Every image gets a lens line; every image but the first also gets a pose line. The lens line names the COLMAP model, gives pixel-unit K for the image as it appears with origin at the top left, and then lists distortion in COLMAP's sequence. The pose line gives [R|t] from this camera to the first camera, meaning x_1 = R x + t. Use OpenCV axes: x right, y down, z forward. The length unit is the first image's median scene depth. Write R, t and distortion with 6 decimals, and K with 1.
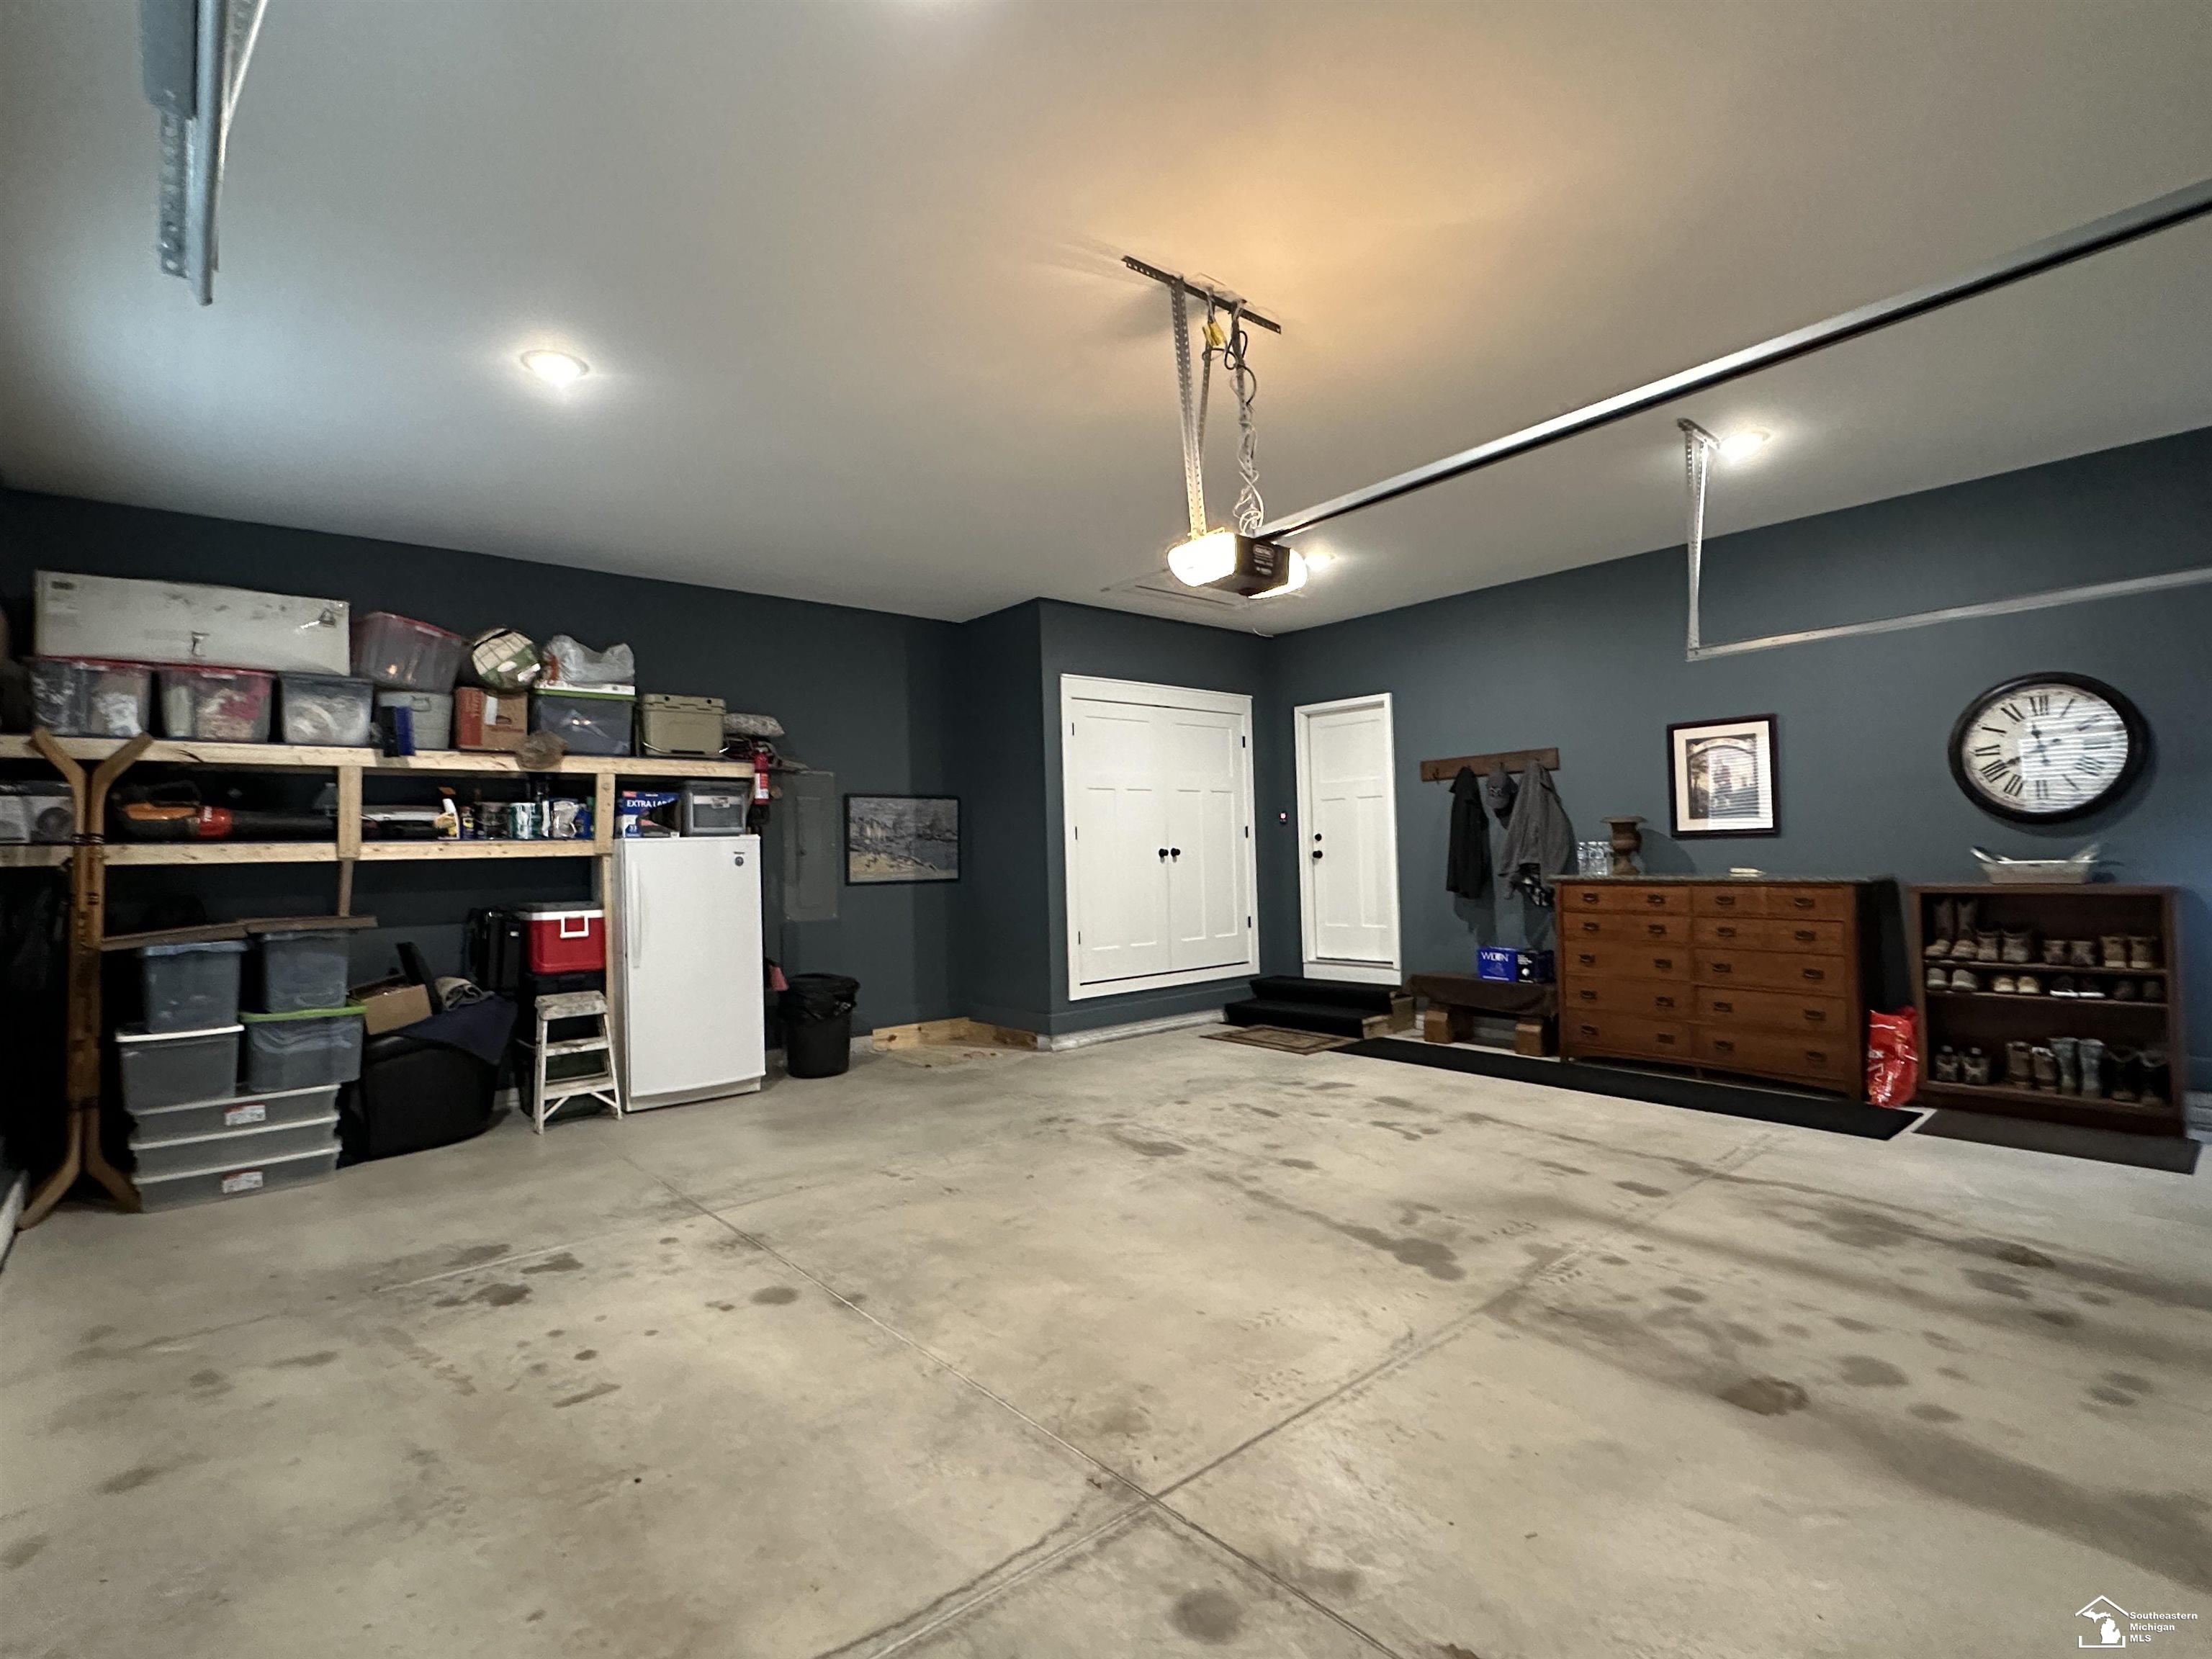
lens RADIAL K [[1069.0, 0, 1108.2], [0, 1069.0, 836.7], [0, 0, 1]] dist [-0.003240, 0.000199]
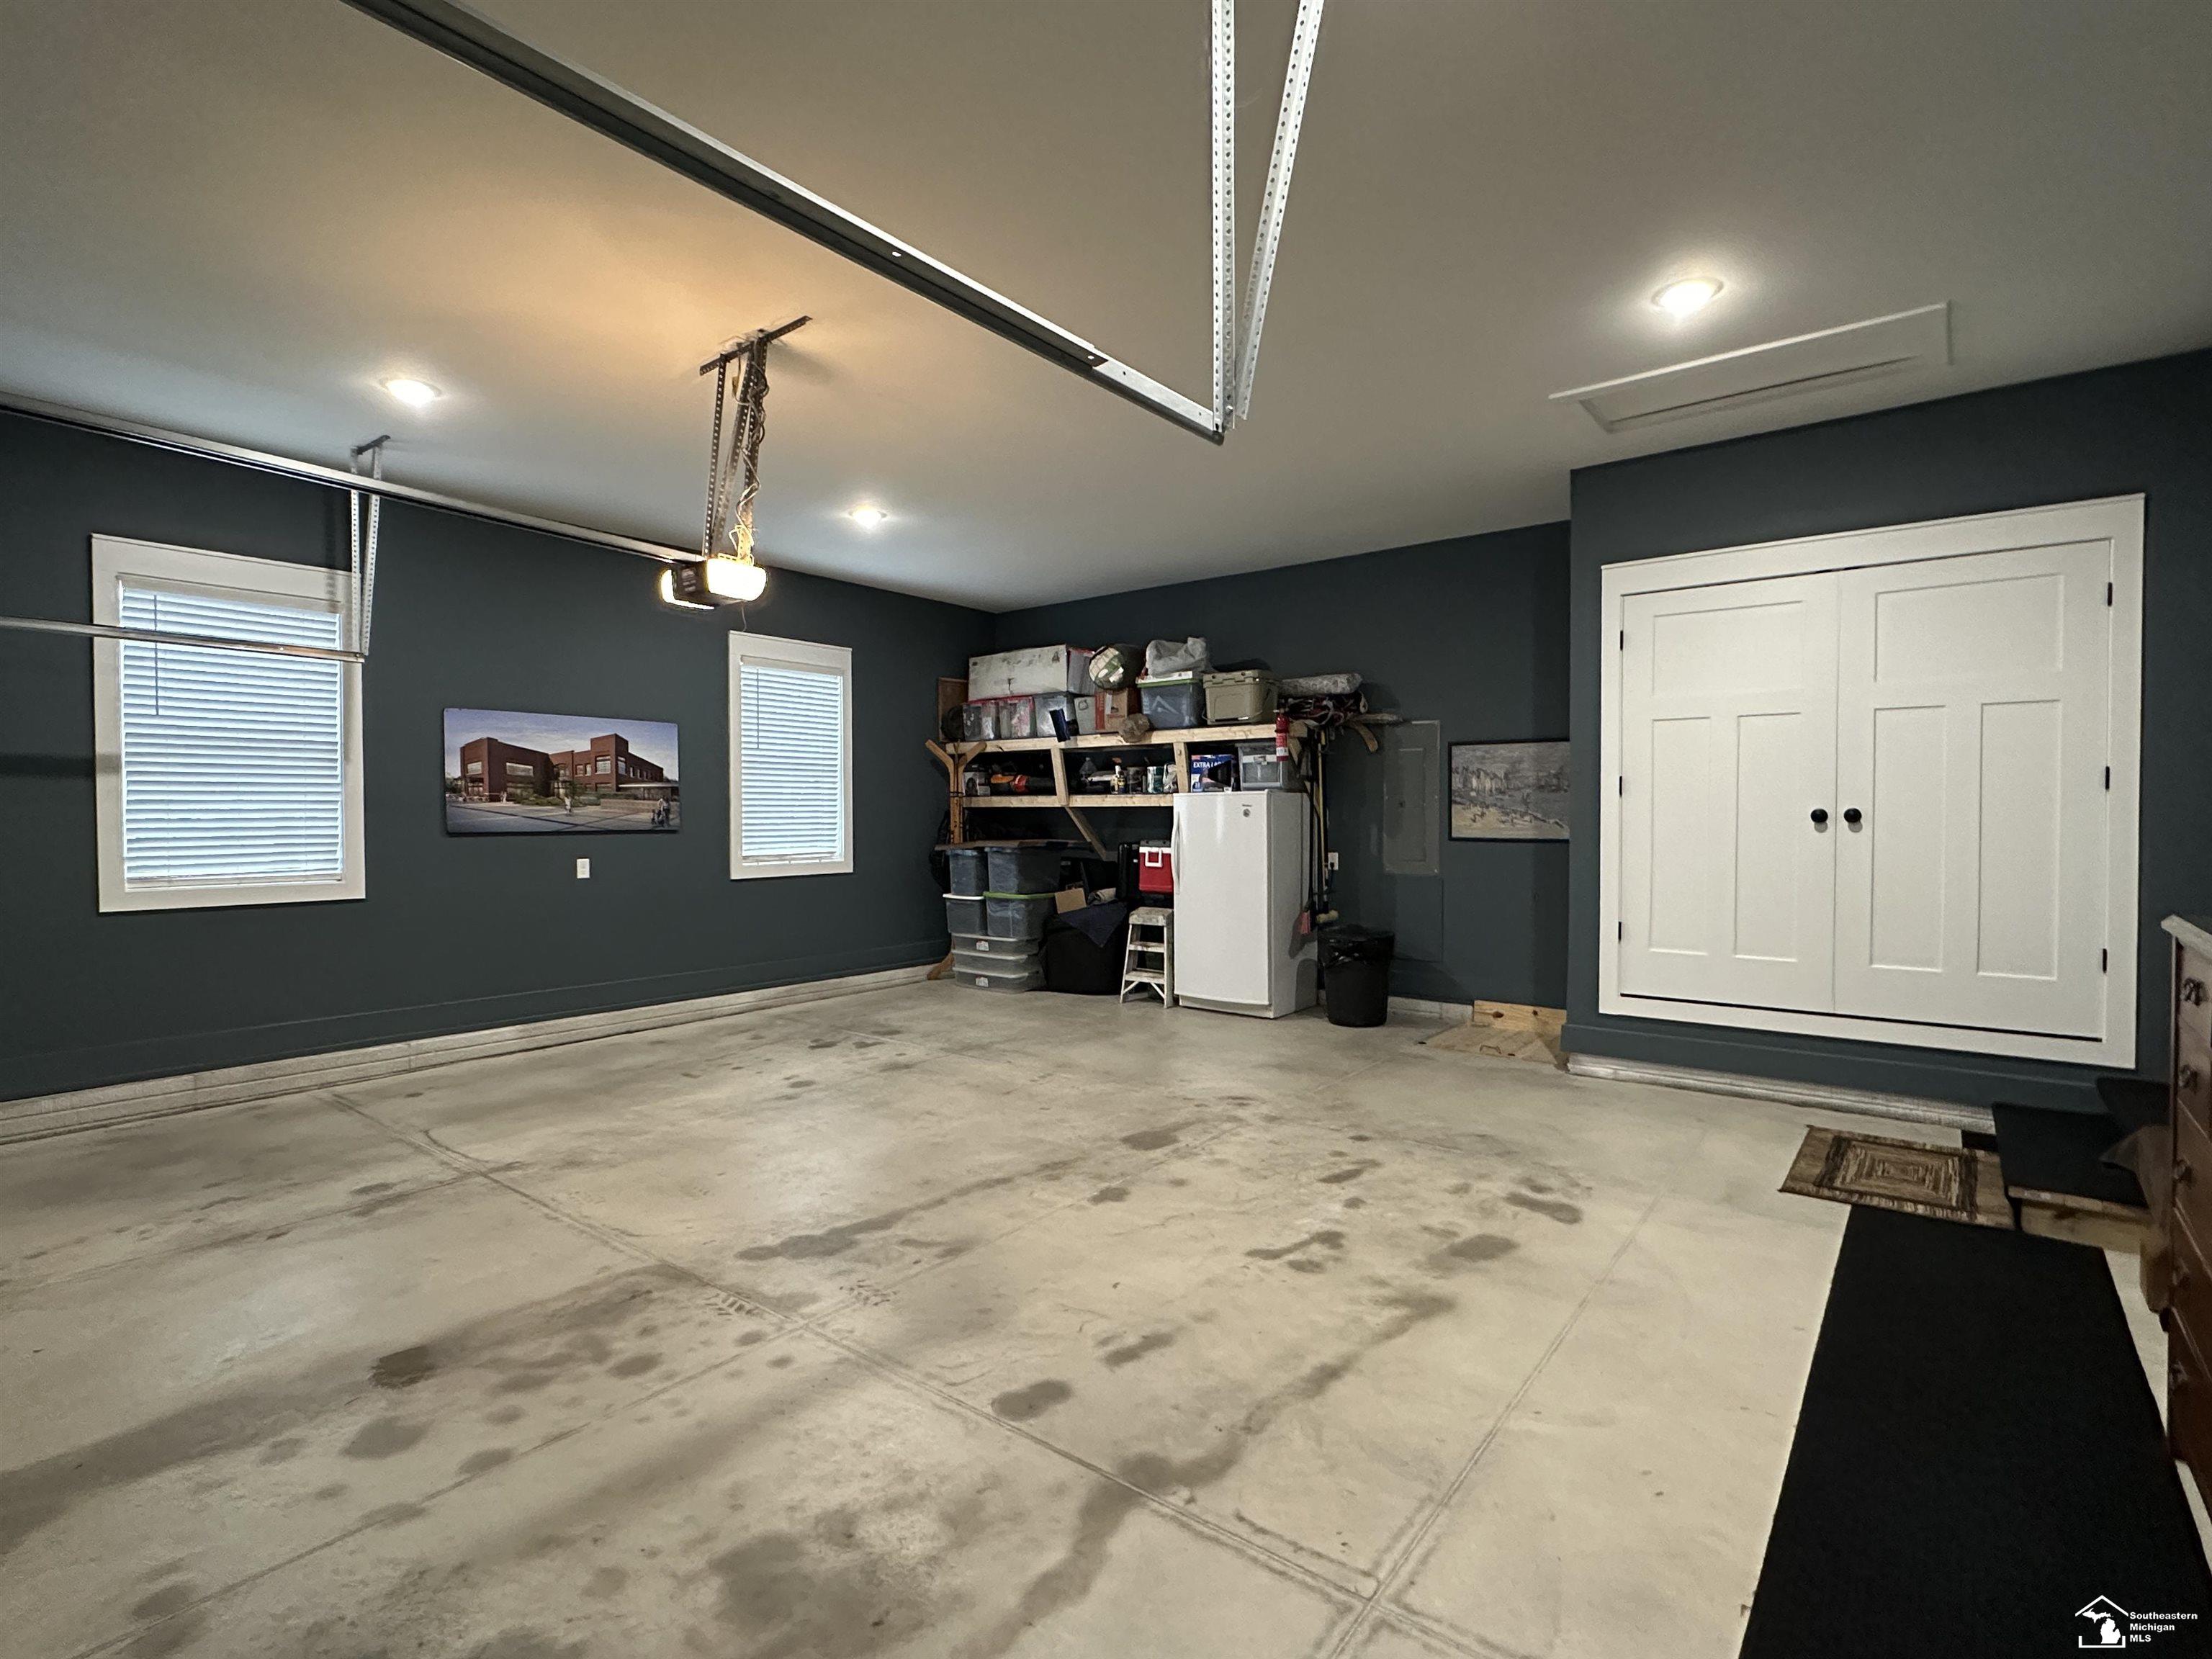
lens RADIAL K [[1069.0, 0, 1108.2], [0, 1069.0, 836.7], [0, 0, 1]] dist [-0.003240, 0.000199]
pose [[0.184940, 0.048881, -0.981533, 0.882632], [0.014221, 0.998525, 0.052407, -0.016168], [0.982647, -0.023651, 0.183972, 0.761847]]
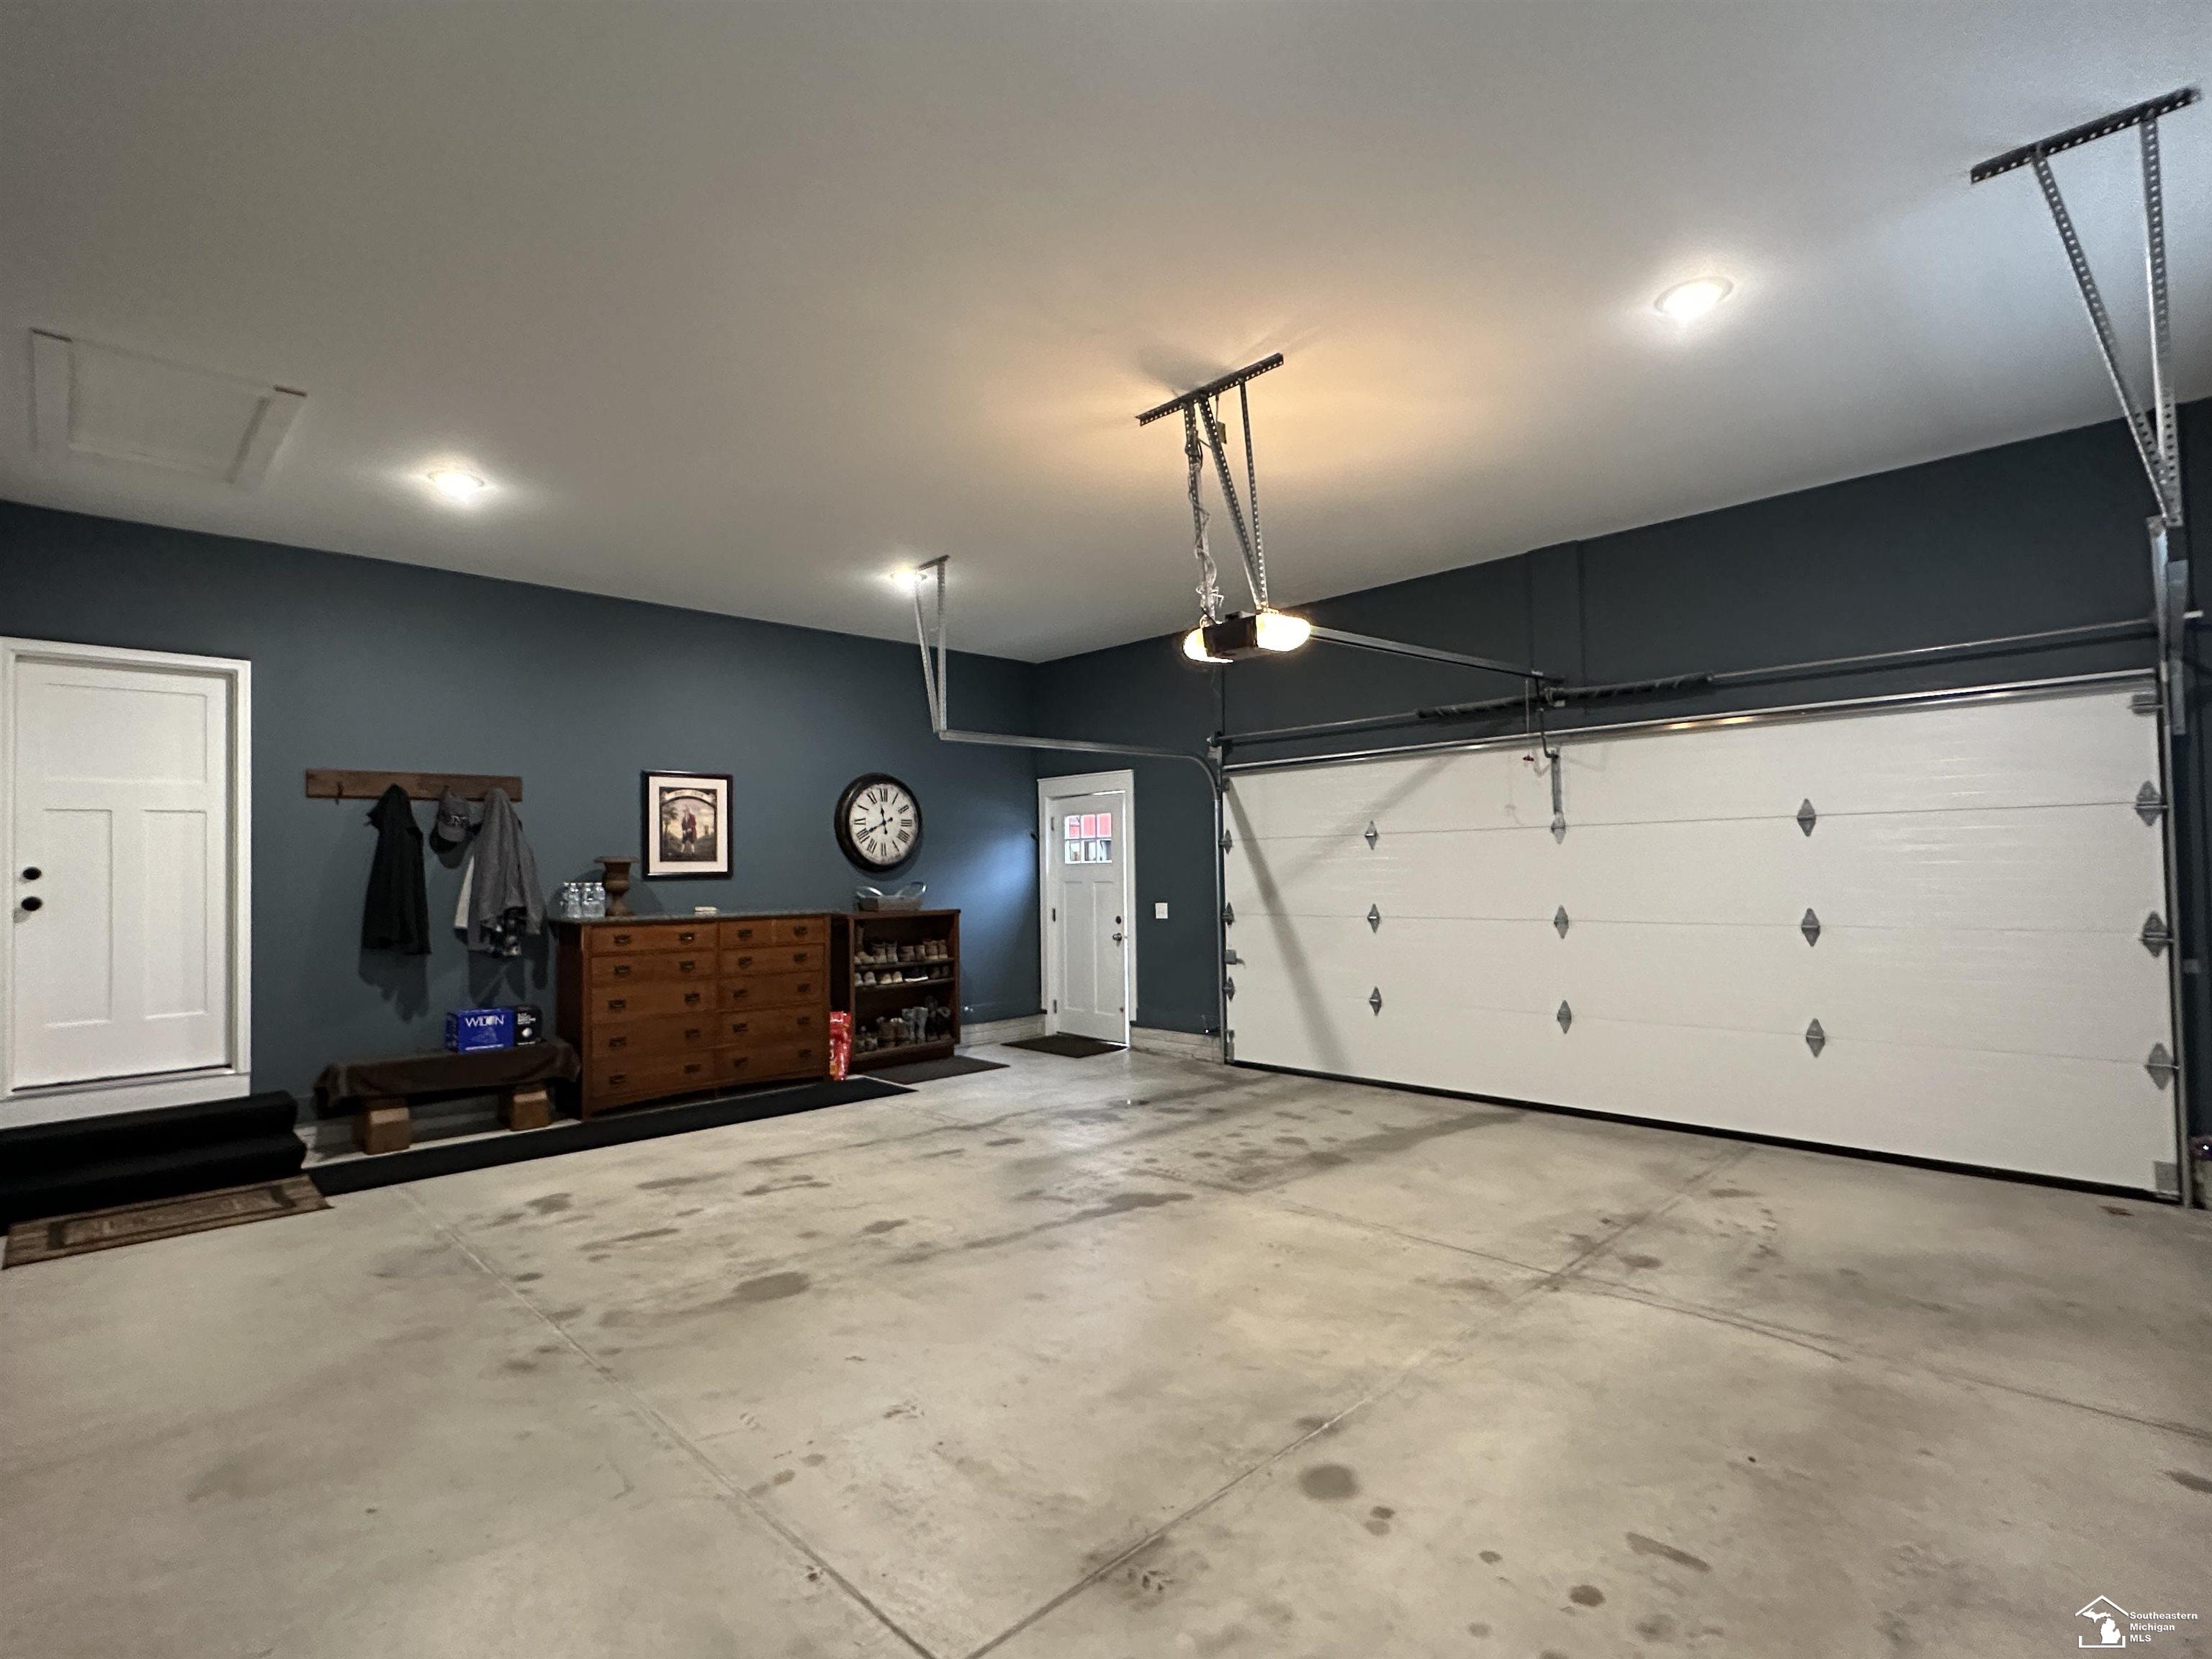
lens RADIAL K [[1069.0, 0, 1108.2], [0, 1069.0, 836.7], [0, 0, 1]] dist [-0.003240, 0.000199]
pose [[-0.062418, 0.057641, 0.996384, -0.674139], [0.005009, 0.998336, -0.057440, 0.027075], [-0.998038, 0.001405, -0.062603, 0.776024]]
